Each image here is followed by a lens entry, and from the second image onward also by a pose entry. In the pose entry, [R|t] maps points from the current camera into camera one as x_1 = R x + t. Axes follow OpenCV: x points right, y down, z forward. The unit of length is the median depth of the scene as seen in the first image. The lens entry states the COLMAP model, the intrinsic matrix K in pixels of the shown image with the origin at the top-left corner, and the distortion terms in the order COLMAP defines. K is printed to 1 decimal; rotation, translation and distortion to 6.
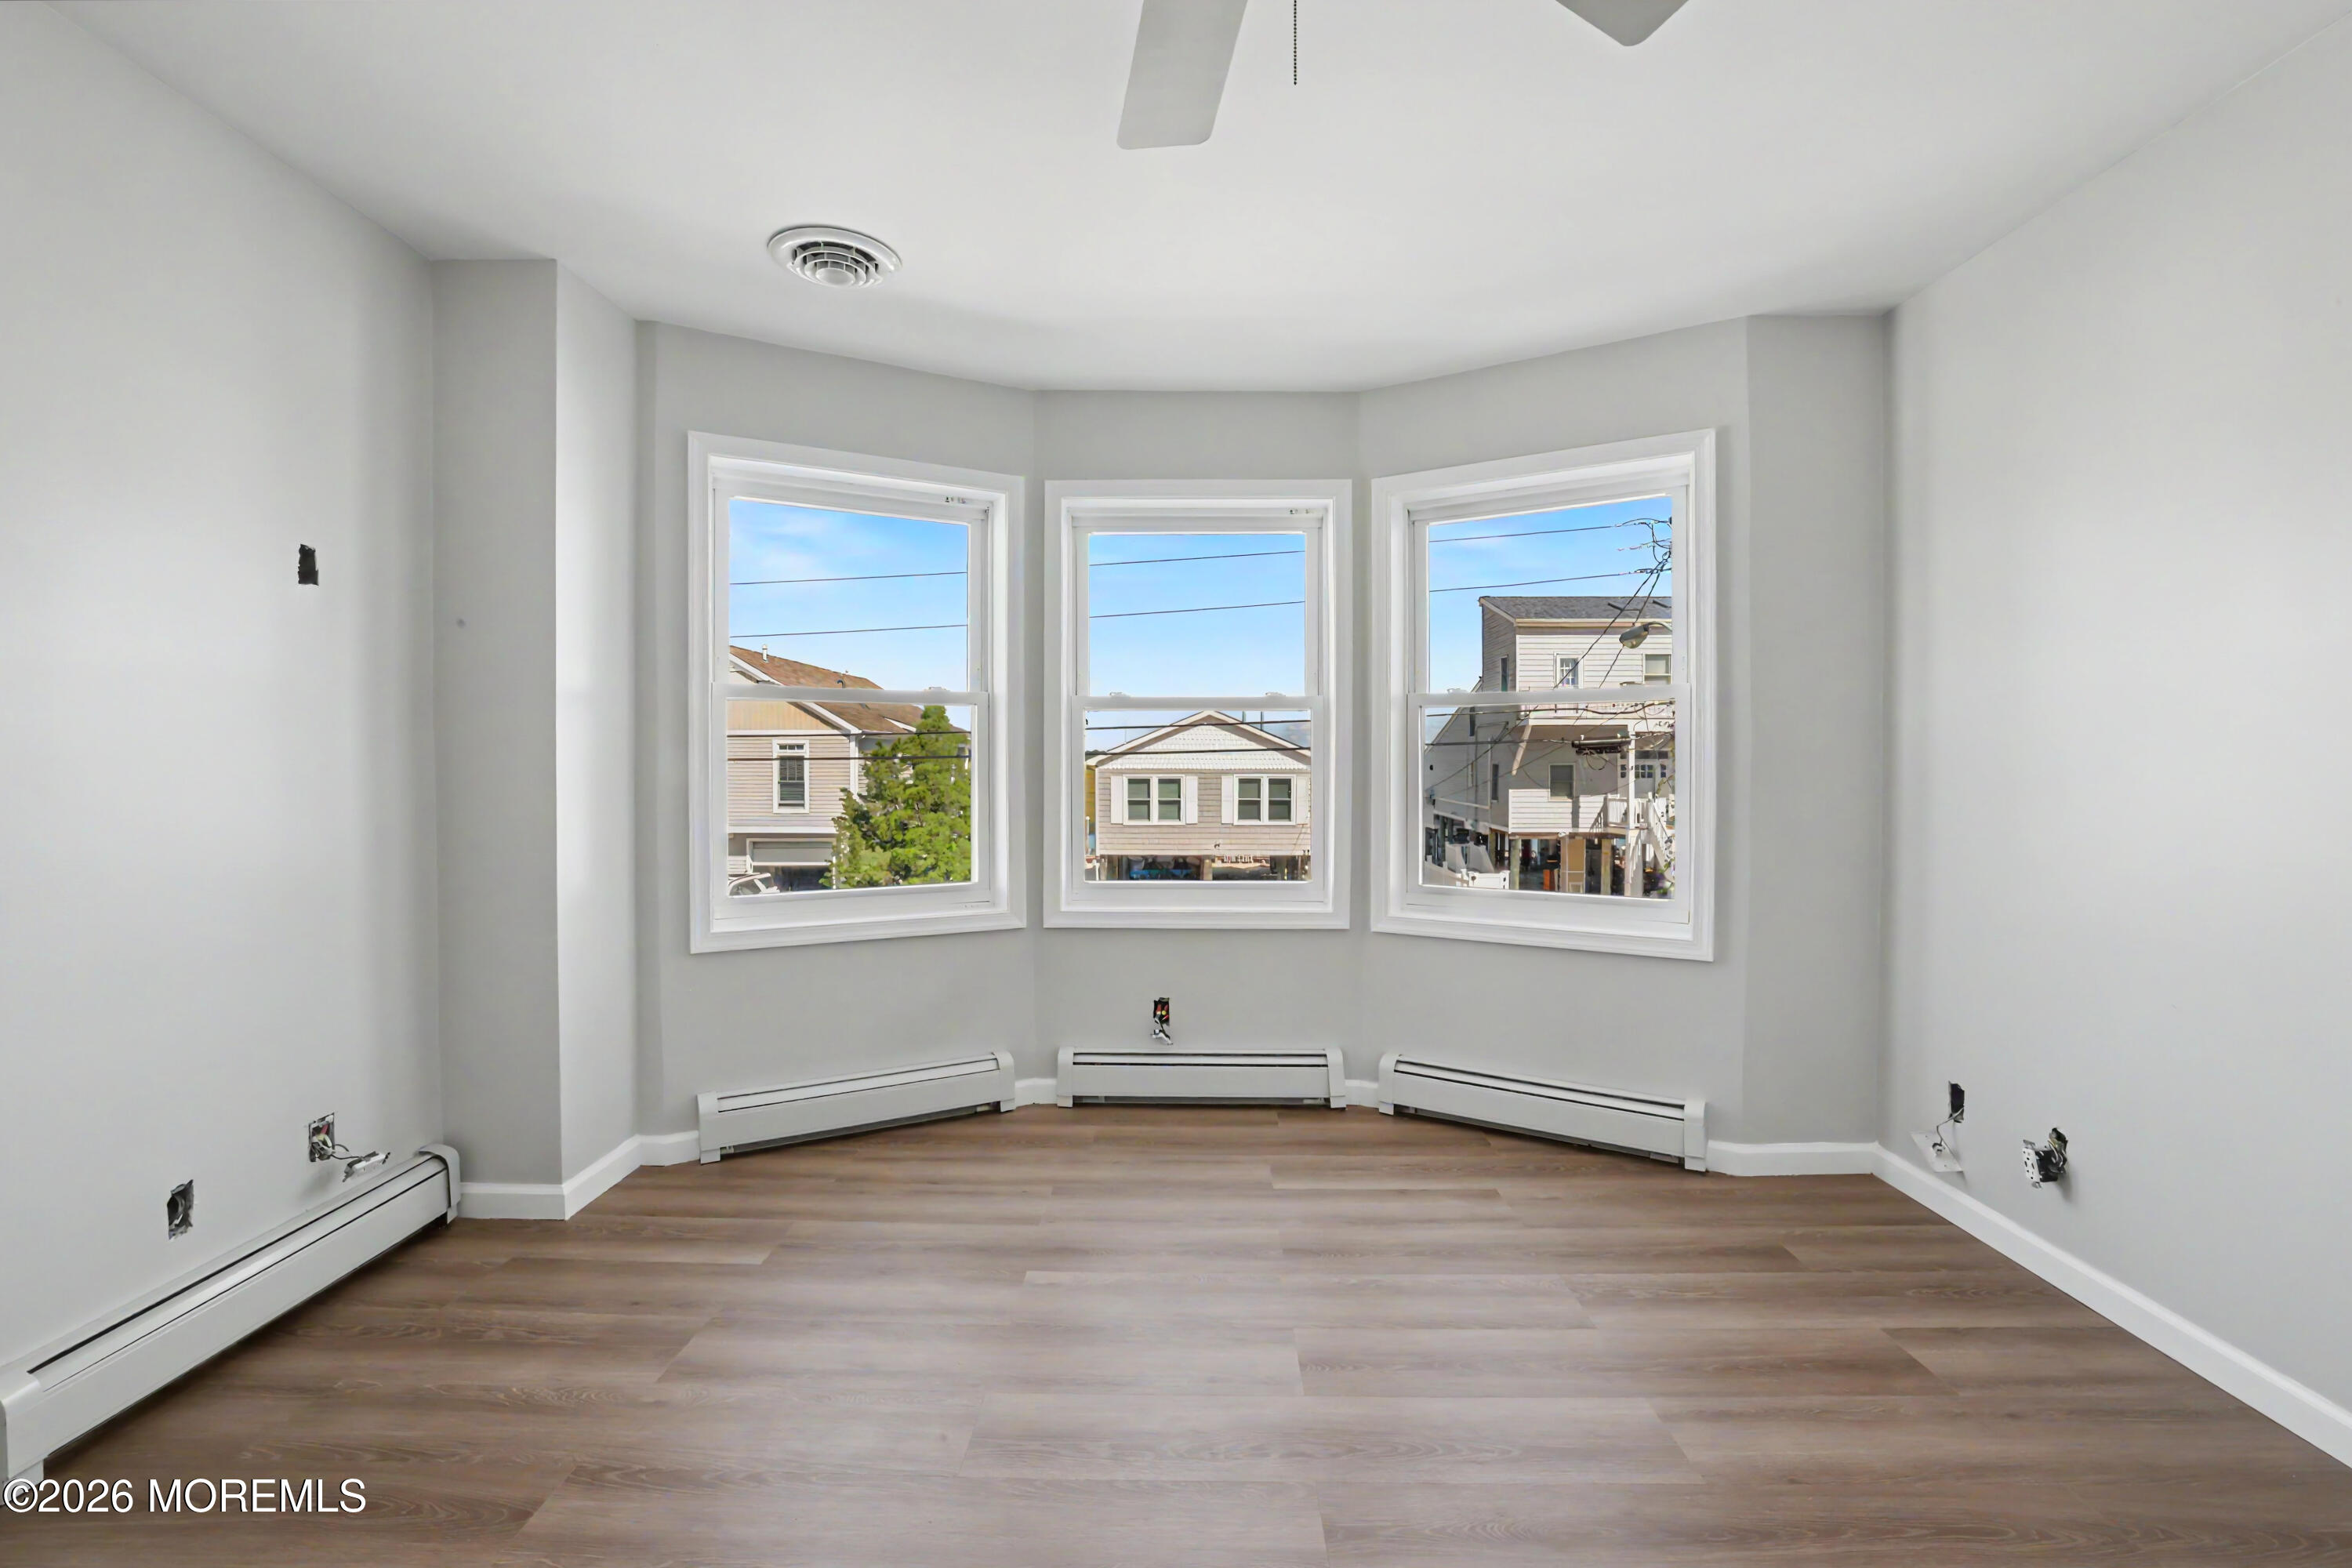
lens RADIAL K [[1016.9, 0, 1164.2], [0, 1016.9, 769.8], [0, 0, 1]] dist [-0.020909, 0.000189]
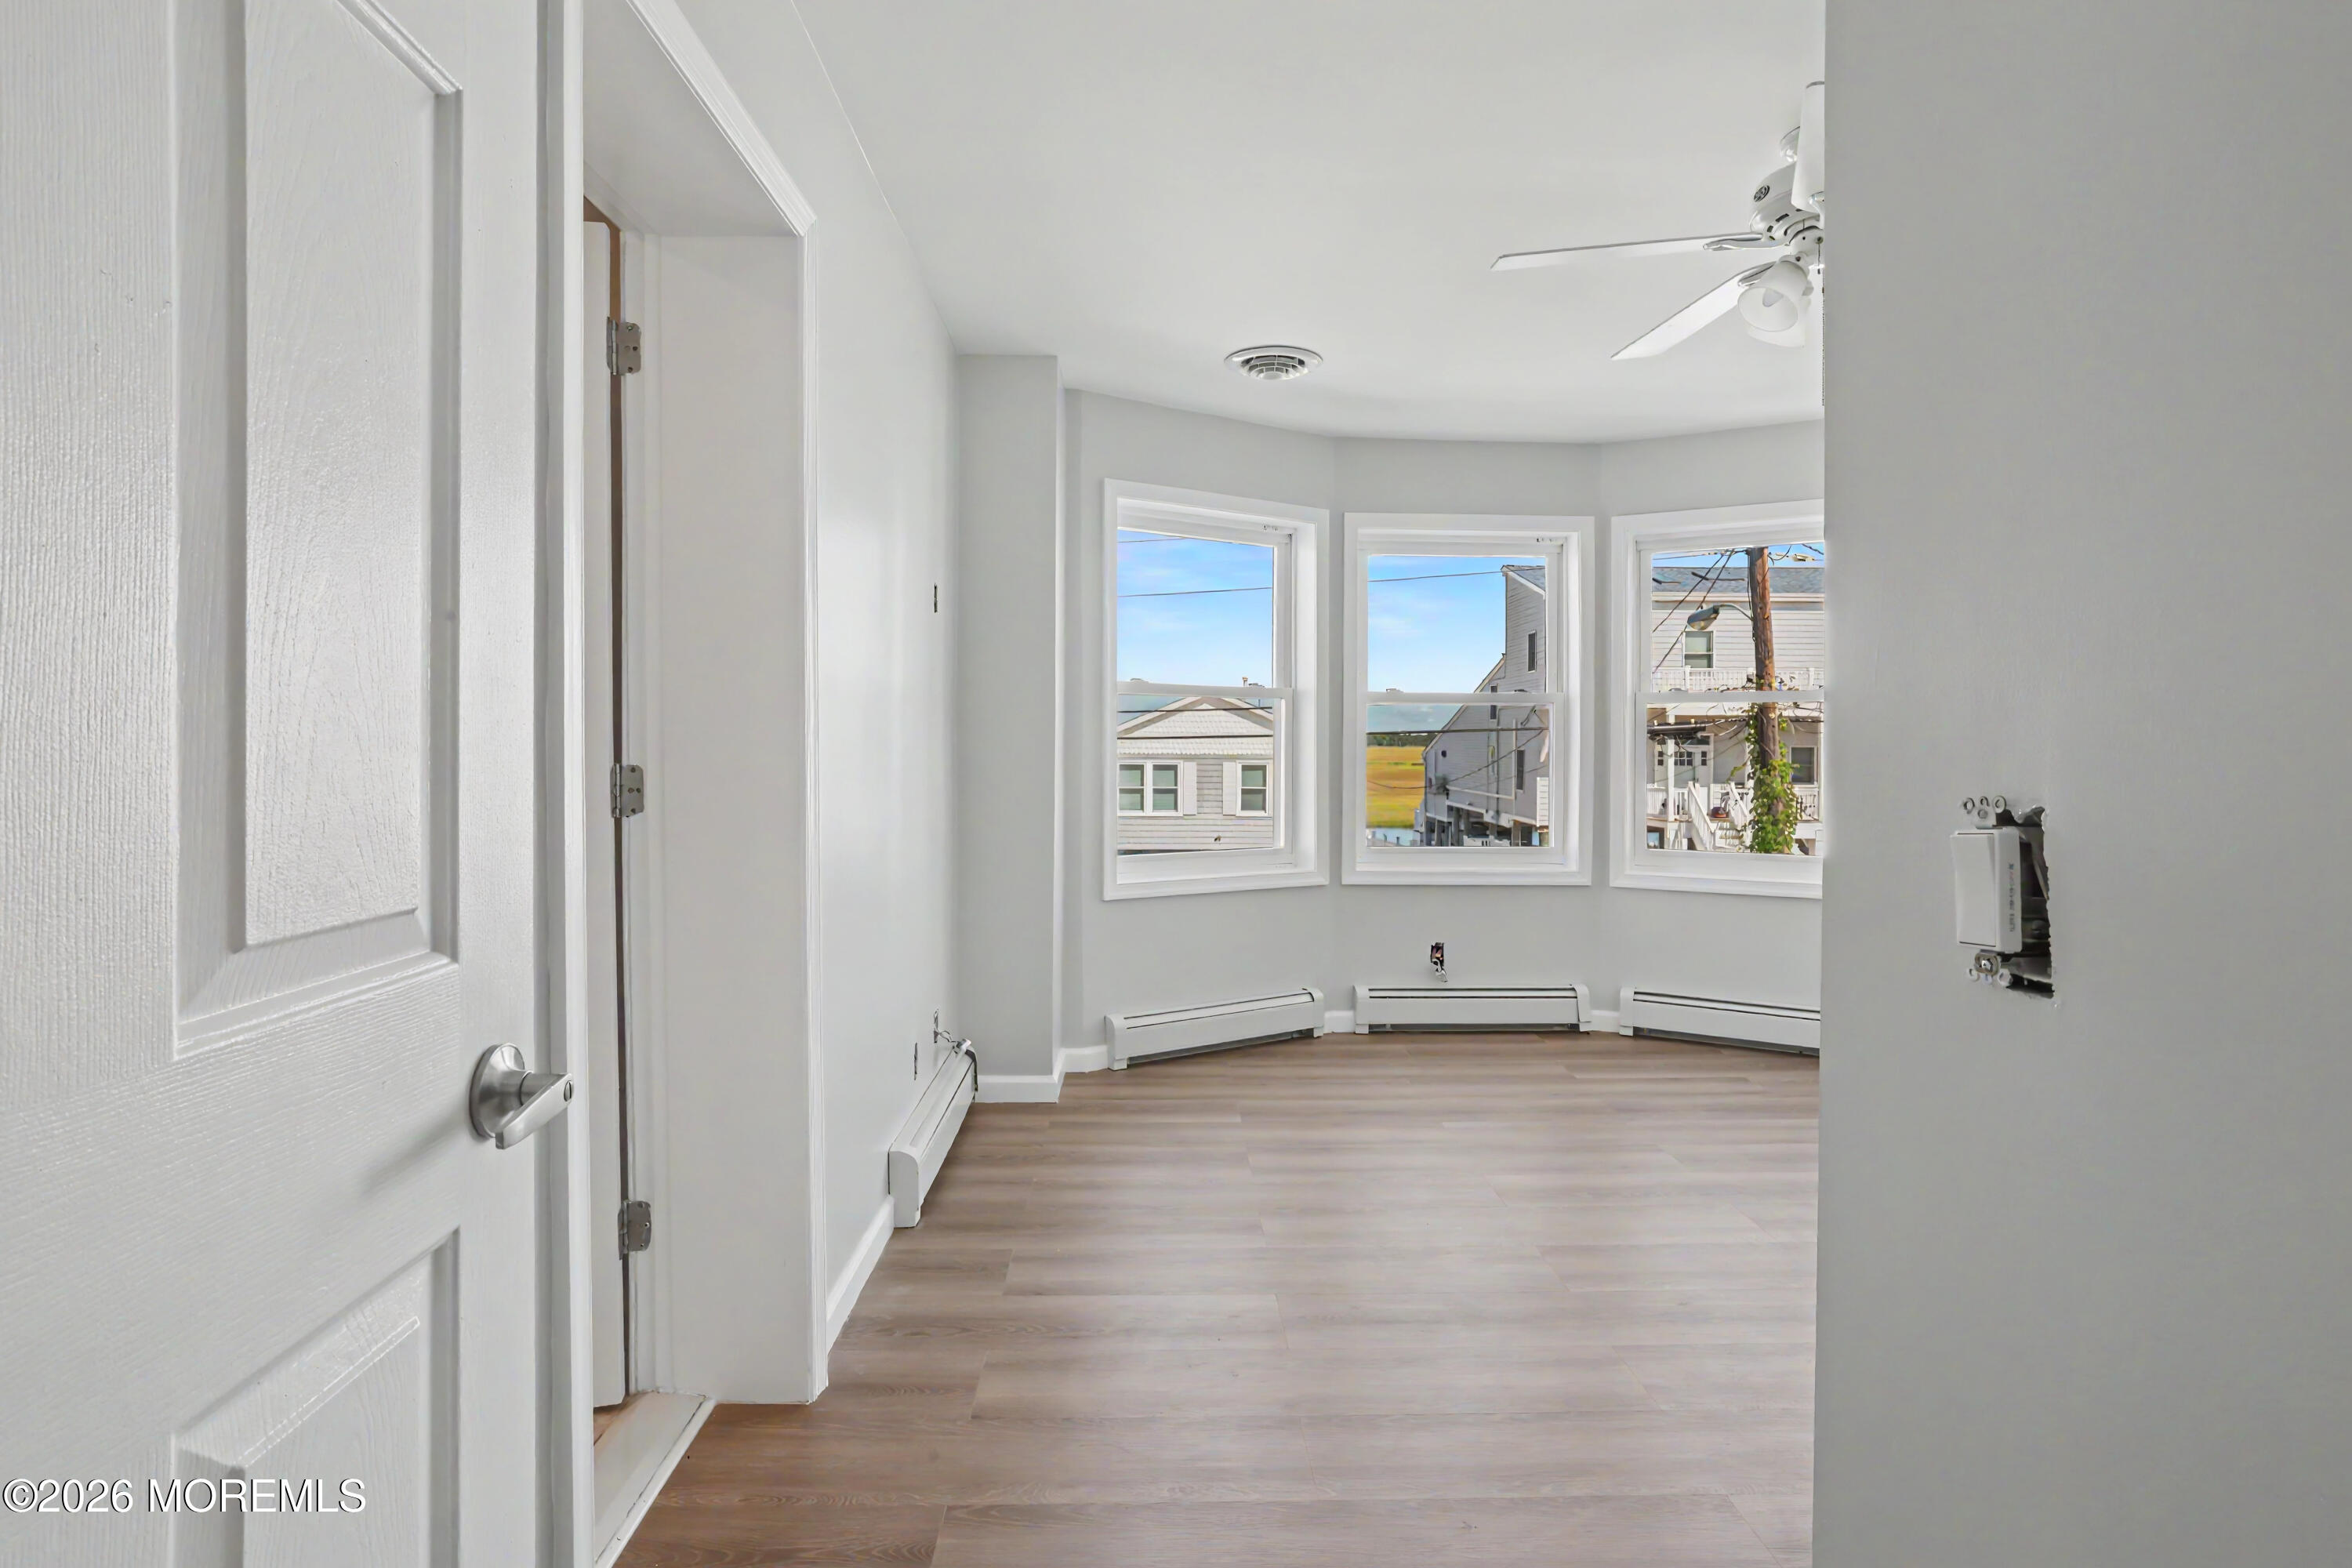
lens RADIAL K [[1179.3, 0, 1189.6], [0, 1179.3, 745.3], [0, 0, 1]] dist [-0.002812, -0.000208]
pose [[0.997904, 0.005715, 0.064463, -0.384410], [-0.005192, 0.999952, -0.008270, 0.002986], [-0.064508, 0.007918, 0.997886, -0.374845]]
